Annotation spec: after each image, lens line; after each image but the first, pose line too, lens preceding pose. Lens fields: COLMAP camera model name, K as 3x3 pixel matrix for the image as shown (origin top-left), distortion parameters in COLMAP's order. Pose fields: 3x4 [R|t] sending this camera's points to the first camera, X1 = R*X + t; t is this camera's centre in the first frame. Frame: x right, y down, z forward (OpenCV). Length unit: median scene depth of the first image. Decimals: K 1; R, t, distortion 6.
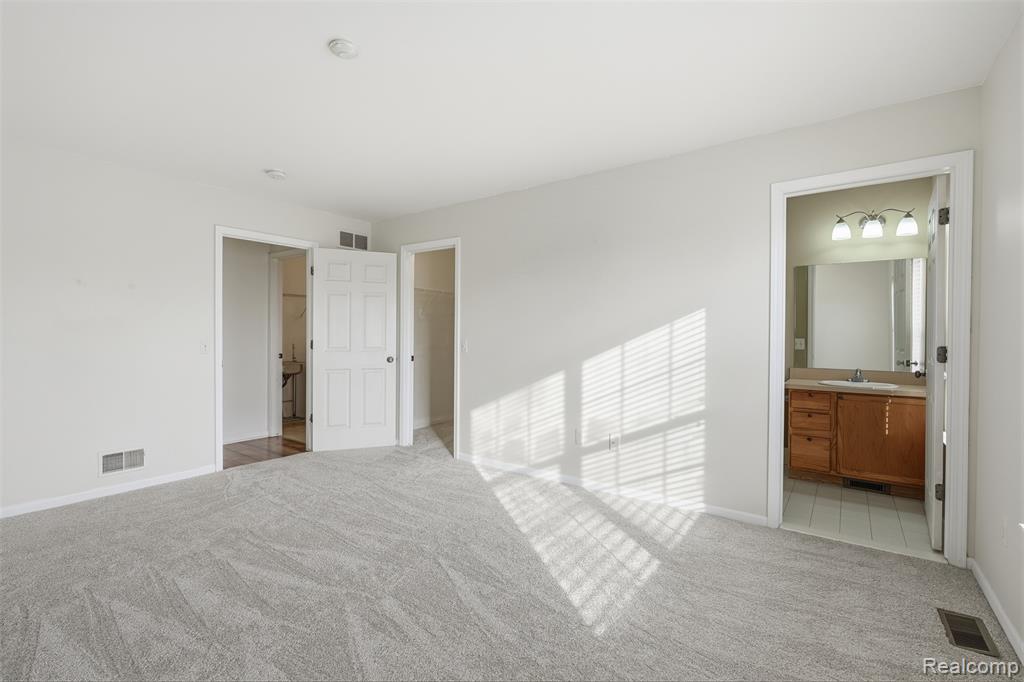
lens RADIAL K [[457.2, 0, 516.5], [0, 457.2, 338.6], [0, 0, 1]] dist [-0.018685, 0.009551]
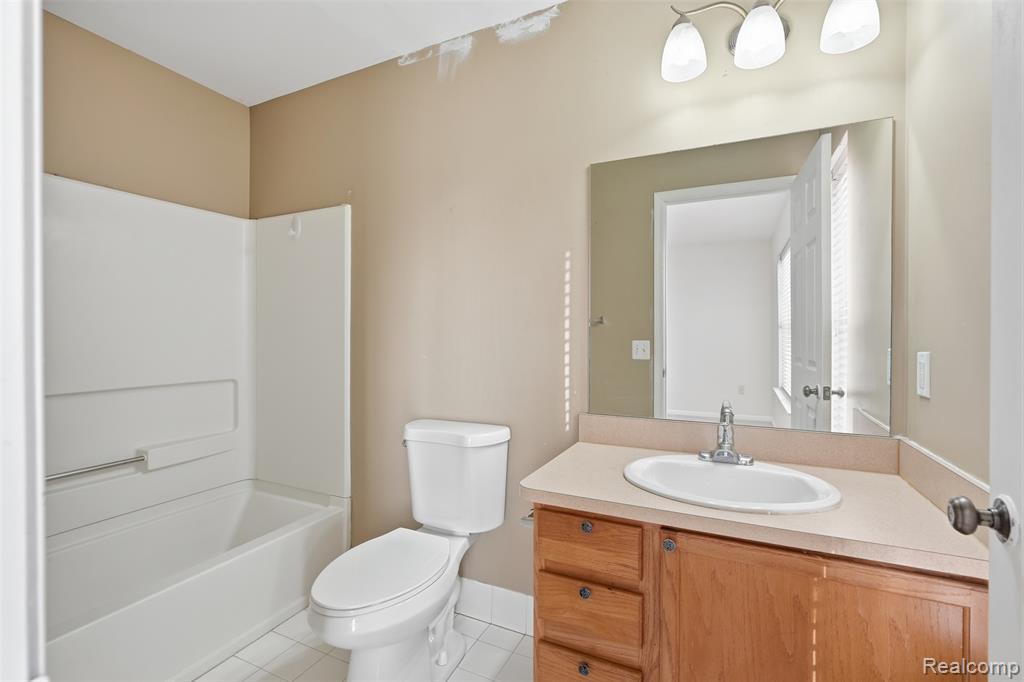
lens RADIAL K [[457.2, 0, 516.5], [0, 457.2, 338.6], [0, 0, 1]] dist [-0.018685, 0.009551]
pose [[0.982306, -0.005541, 0.187203, 0.525365], [0.006064, 0.999979, -0.002223, -0.002780], [-0.187187, 0.003319, 0.982319, 0.680766]]
